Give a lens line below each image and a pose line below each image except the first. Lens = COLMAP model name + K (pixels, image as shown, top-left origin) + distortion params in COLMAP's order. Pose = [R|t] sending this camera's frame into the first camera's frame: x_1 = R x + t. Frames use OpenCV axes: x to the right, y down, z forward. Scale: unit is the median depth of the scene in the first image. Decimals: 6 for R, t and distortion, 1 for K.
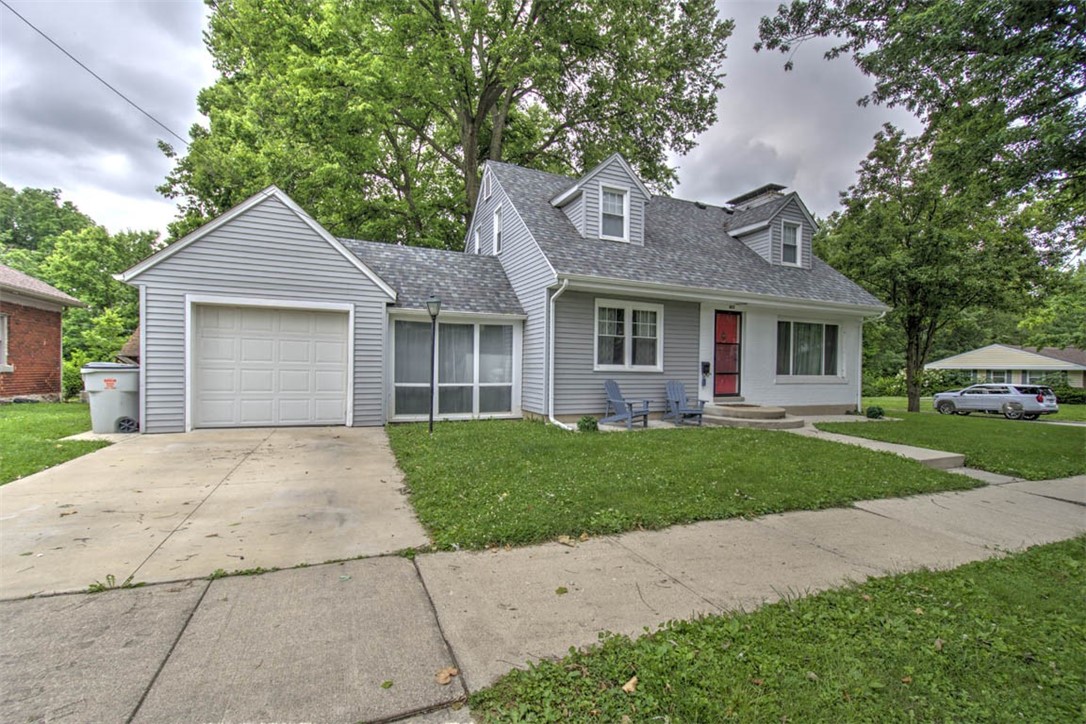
lens RADIAL K [[464.9, 0, 543.3], [0, 464.9, 369.9], [0, 0, 1]] dist [0.000831, -0.001013]
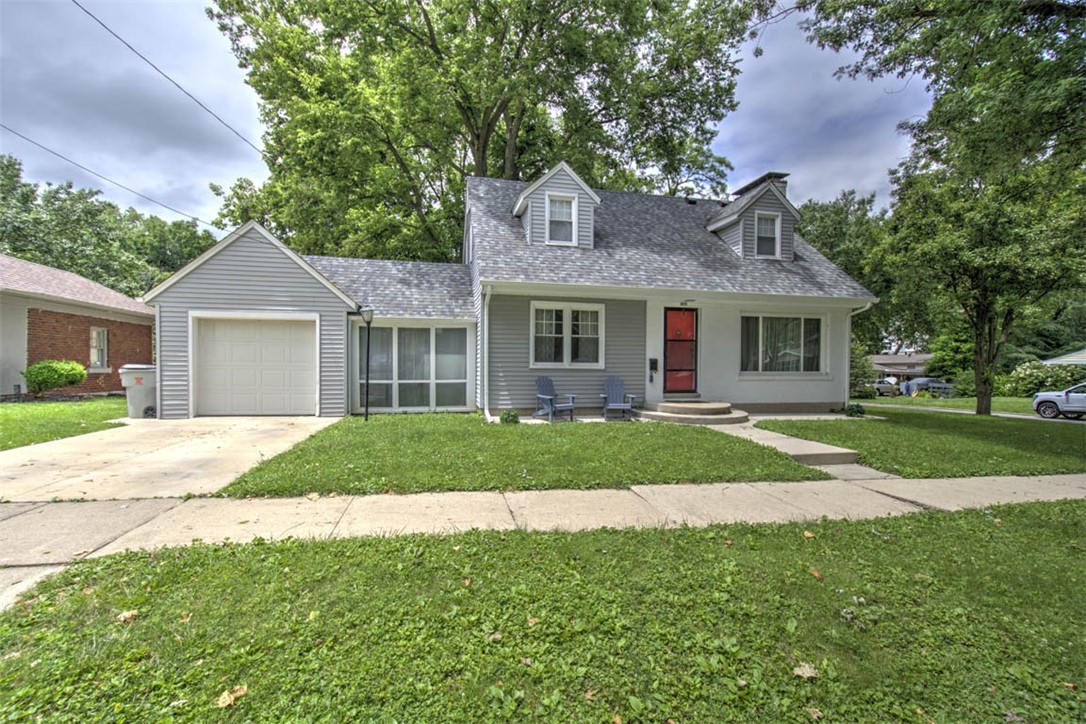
lens RADIAL K [[464.9, 0, 533.3], [0, 464.9, 372.4], [0, 0, 1]] dist [0.000831, -0.001013]
pose [[0.981822, -0.006419, -0.189696, 0.289548], [0.007624, 0.999955, 0.005622, 0.004739], [0.189652, -0.006966, 0.981827, -0.053297]]
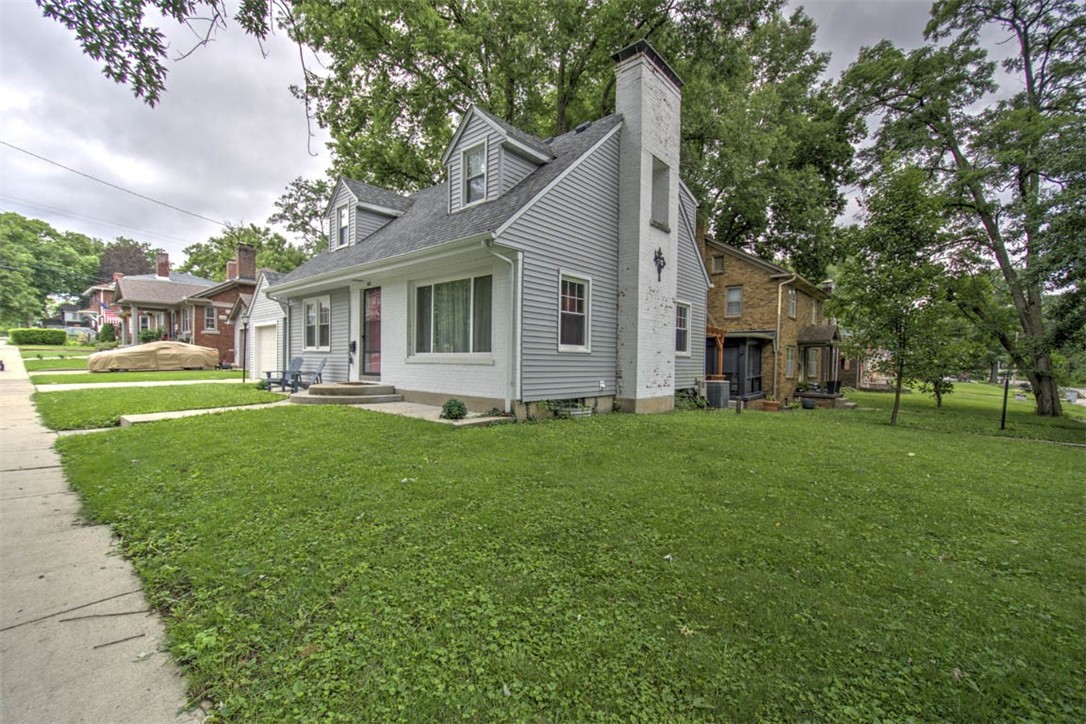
lens RADIAL K [[464.9, 0, 542.1], [0, 464.9, 362.9], [0, 0, 1]] dist [0.000831, -0.001013]
pose [[0.429087, 0.004093, -0.903254, 1.526849], [0.005579, 0.999959, 0.007181, 0.027768], [0.903246, -0.008121, 0.429046, 0.956660]]
